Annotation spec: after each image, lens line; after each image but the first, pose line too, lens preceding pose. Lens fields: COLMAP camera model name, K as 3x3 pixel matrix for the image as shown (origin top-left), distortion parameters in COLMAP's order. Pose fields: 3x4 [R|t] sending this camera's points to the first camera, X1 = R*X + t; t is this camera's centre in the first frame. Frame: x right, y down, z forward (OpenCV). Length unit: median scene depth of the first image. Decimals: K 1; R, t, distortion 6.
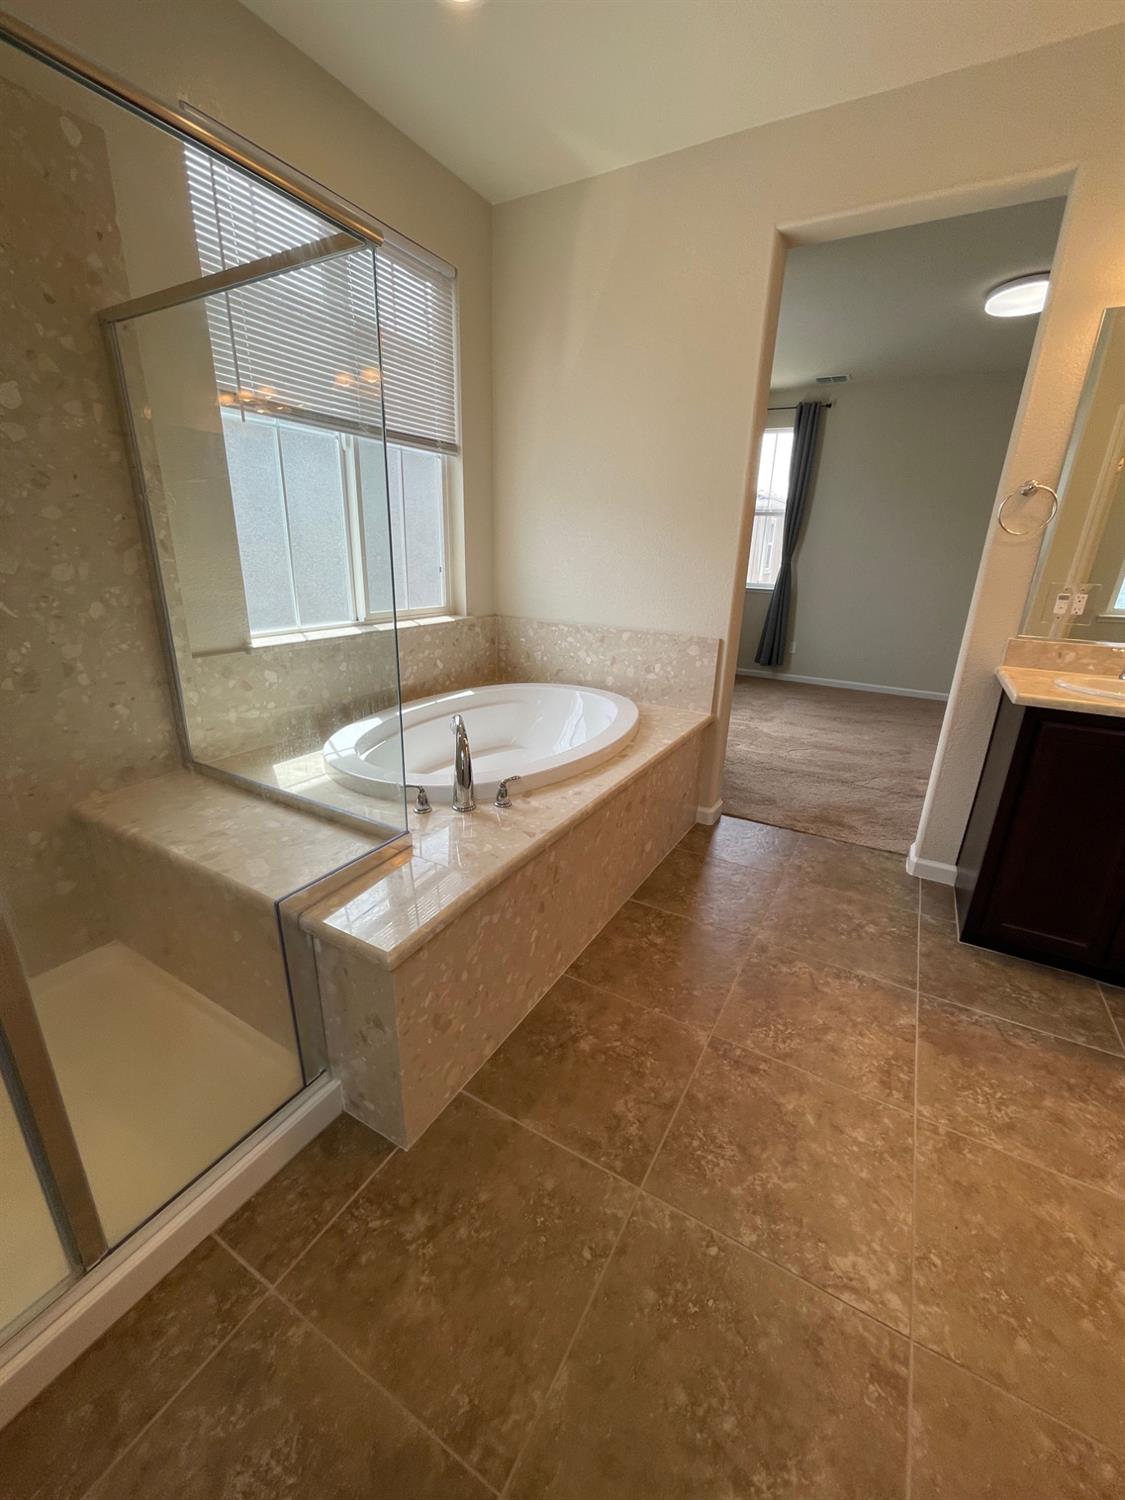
lens RADIAL K [[603.5, 0, 567.5], [0, 603.5, 750.0], [0, 0, 1]] dist [-0.001537, -0.000244]
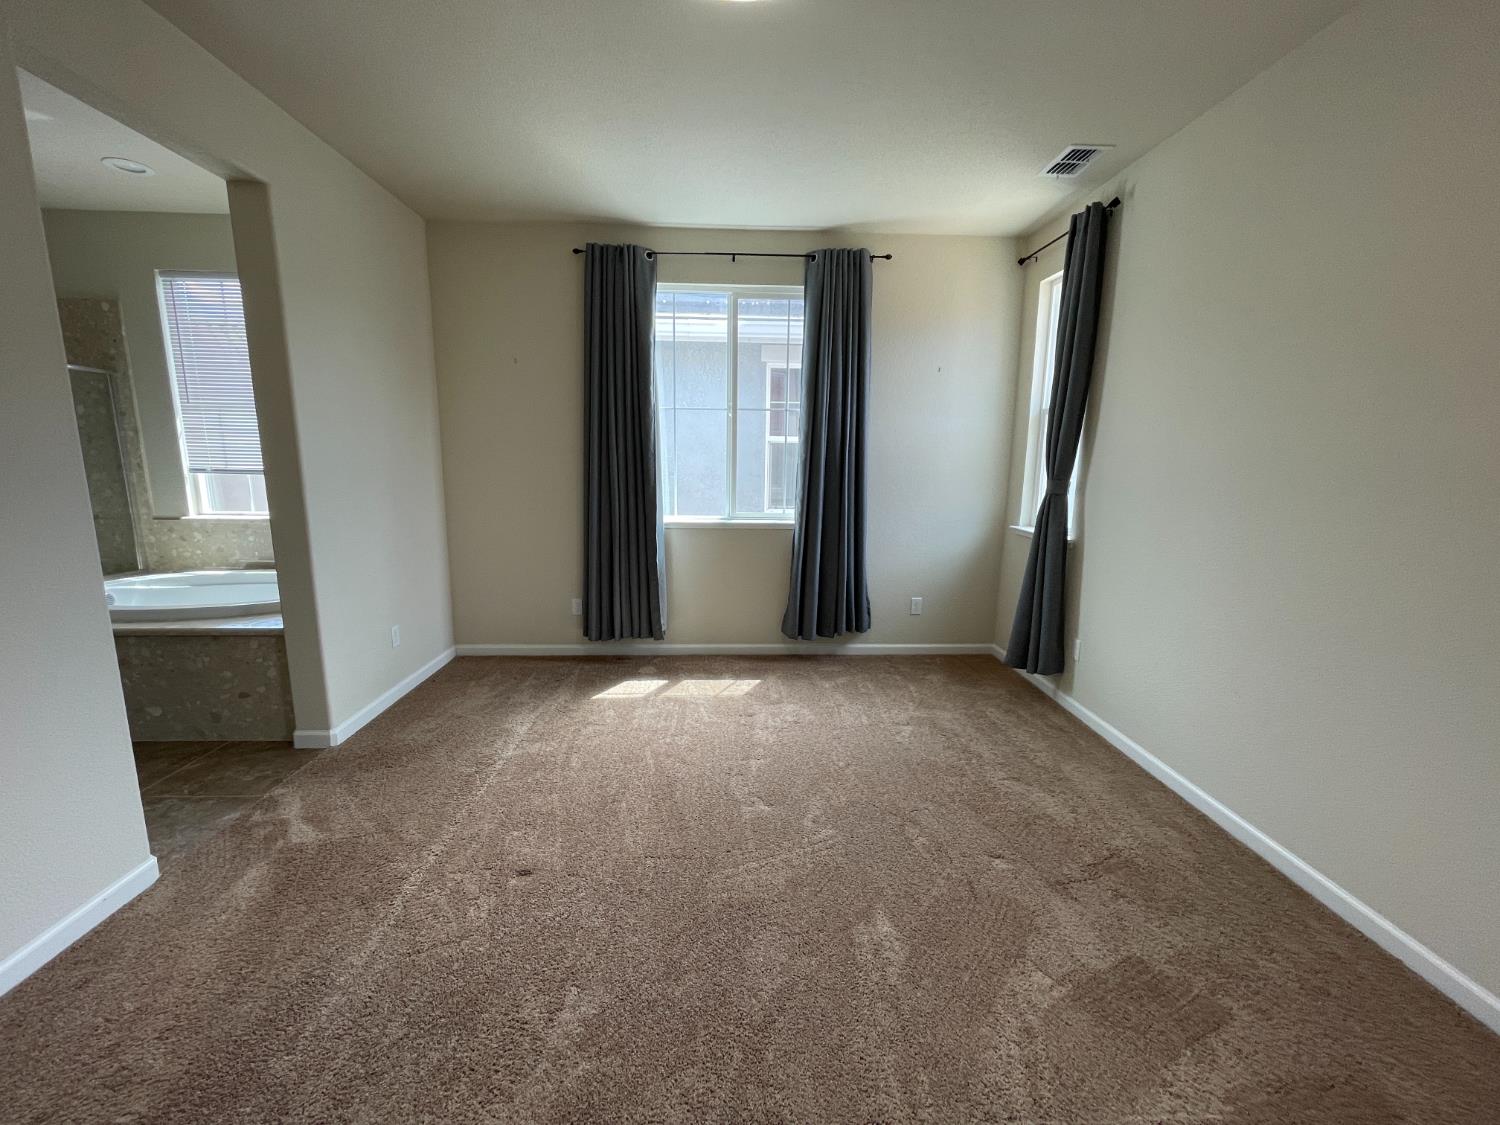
lens RADIAL K [[603.5, 0, 757.8], [0, 603.5, 559.9], [0, 0, 1]] dist [-0.001537, -0.000244]
pose [[0.535638, 0.123233, -0.835407, 1.505069], [-0.268652, 0.962763, -0.030232, -0.354164], [0.800573, 0.240627, 0.548799, 1.088306]]
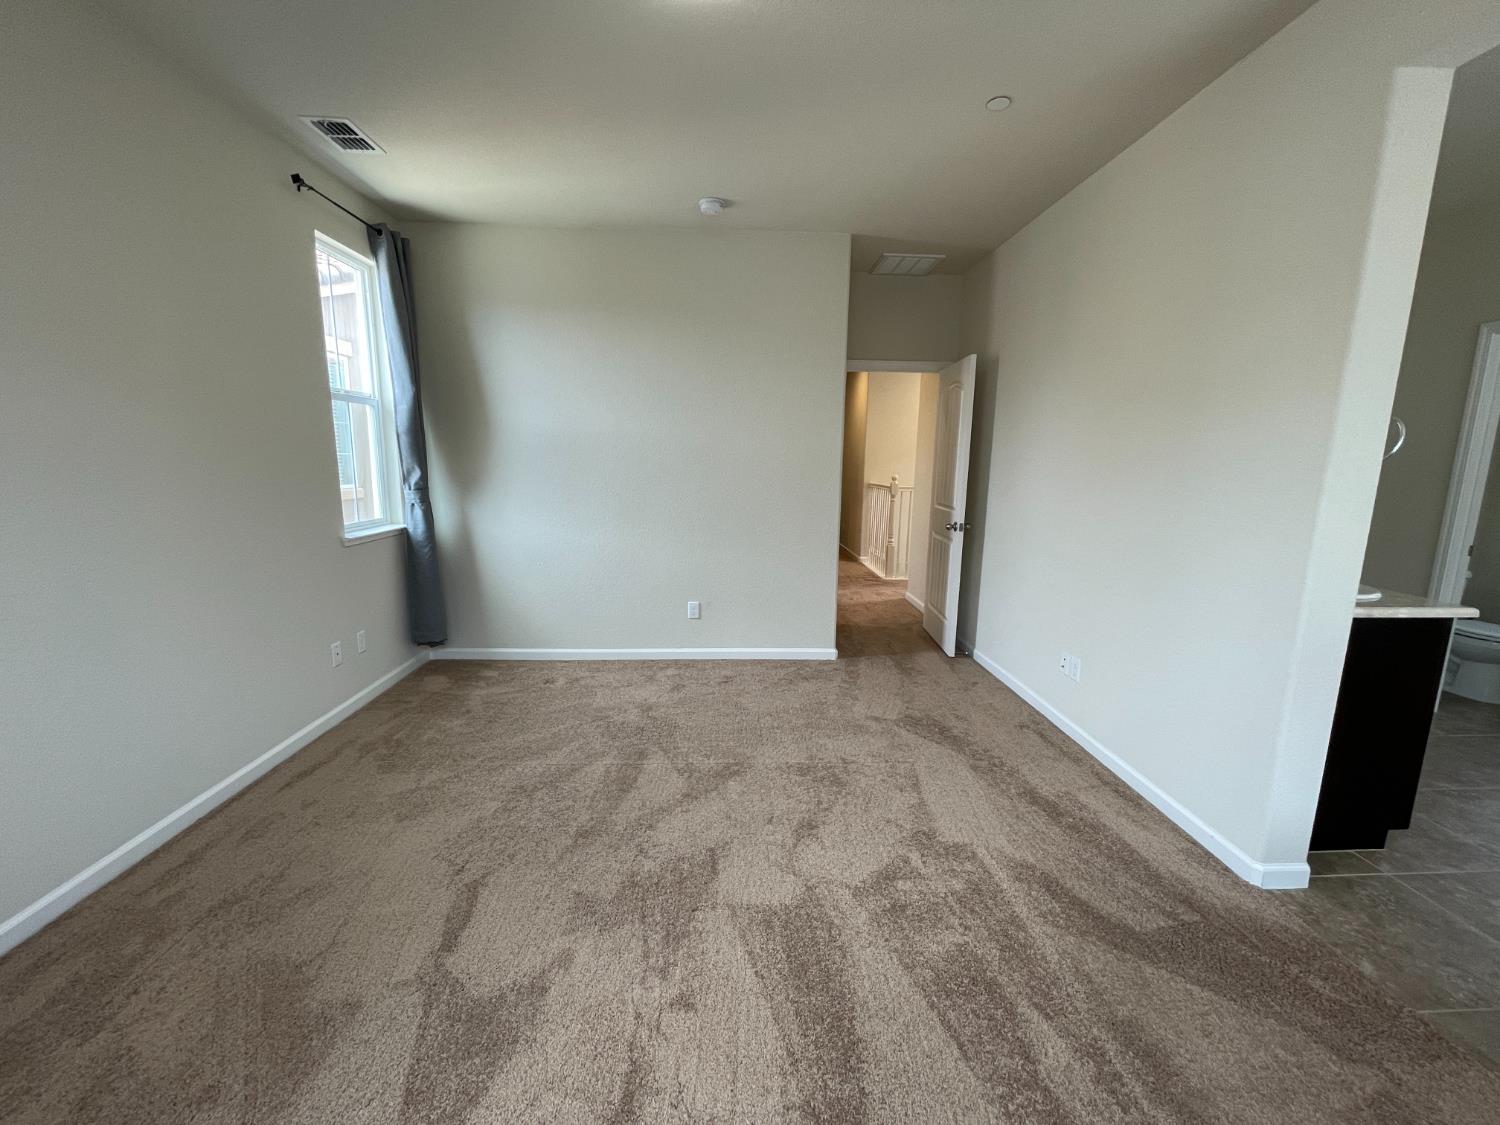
lens RADIAL K [[603.5, 0, 752.1], [0, 603.5, 560.3], [0, 0, 1]] dist [-0.001537, -0.000244]
pose [[-0.530404, -0.176969, 0.829068, 0.361486], [0.243544, 0.904934, 0.348972, -0.579254], [-0.812009, 0.387010, -0.436881, 1.662753]]
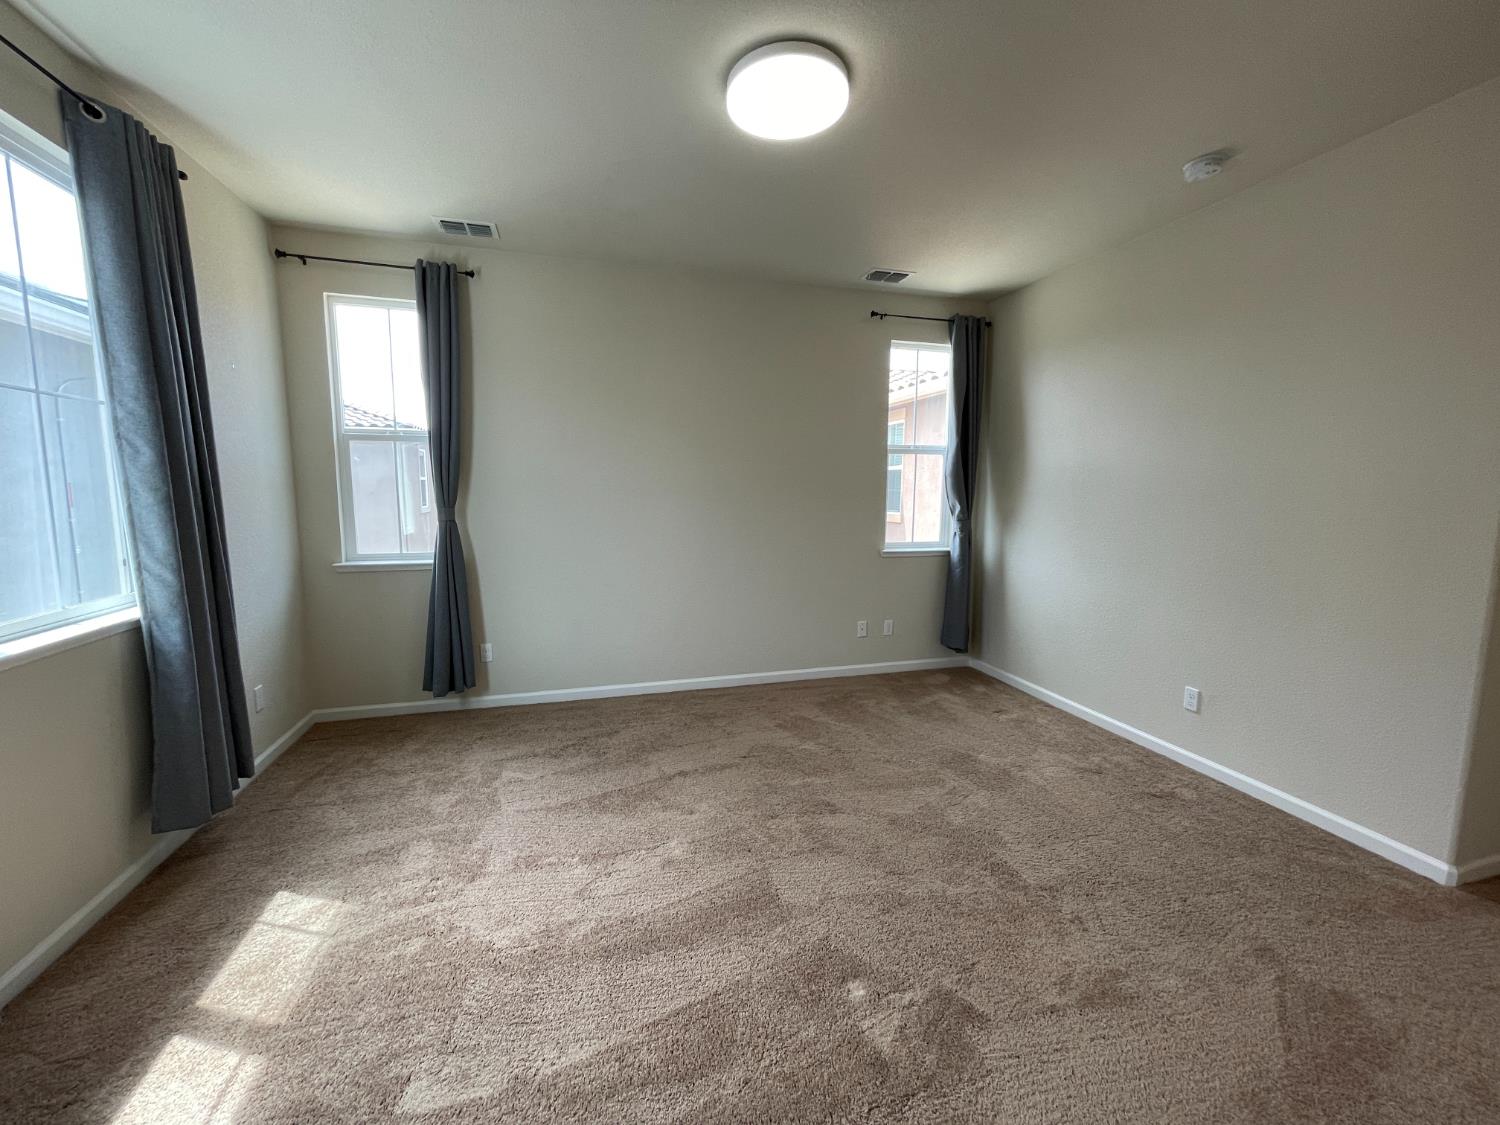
lens RADIAL K [[603.5, 0, 743.2], [0, 603.5, 559.0], [0, 0, 1]] dist [-0.001537, -0.000244]
pose [[0.704809, -0.111072, 0.700648, 0.328339], [0.242172, 0.966006, -0.090471, -0.330112], [-0.666781, 0.233442, 0.707748, 0.883506]]
